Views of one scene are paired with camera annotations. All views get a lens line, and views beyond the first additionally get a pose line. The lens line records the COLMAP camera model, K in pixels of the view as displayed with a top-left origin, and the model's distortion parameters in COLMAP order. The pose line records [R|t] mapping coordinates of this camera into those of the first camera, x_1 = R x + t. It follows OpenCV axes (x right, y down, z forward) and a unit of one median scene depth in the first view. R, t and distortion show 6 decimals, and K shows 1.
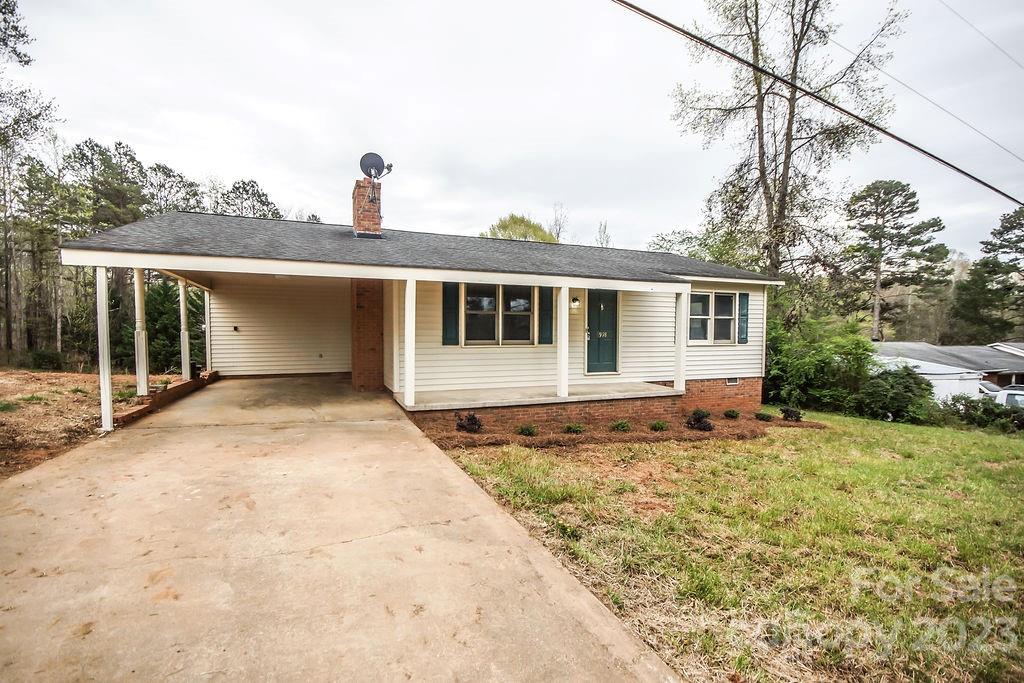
lens RADIAL K [[446.8, 0, 497.8], [0, 446.8, 350.8], [0, 0, 1]] dist [-0.001606, -0.000166]
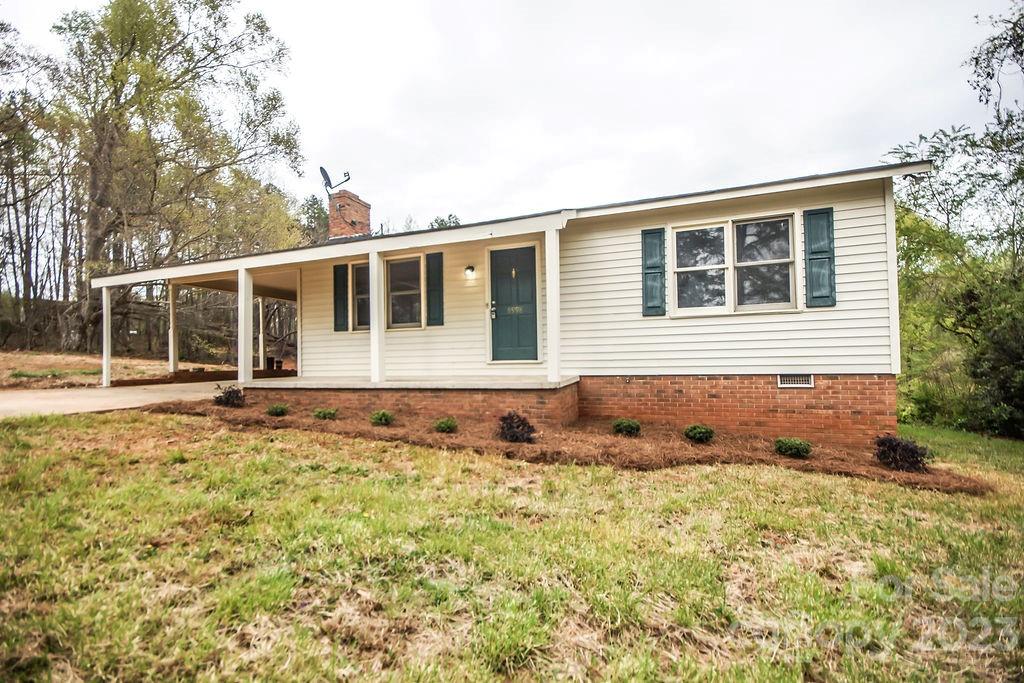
lens RADIAL K [[446.8, 0, 497.8], [0, 446.8, 350.8], [0, 0, 1]] dist [-0.001606, -0.000166]
pose [[0.737254, -0.031195, -0.674896, 0.760454], [-0.000738, 0.998896, -0.046976, 0.071532], [0.675616, 0.035131, 0.736416, 0.458559]]
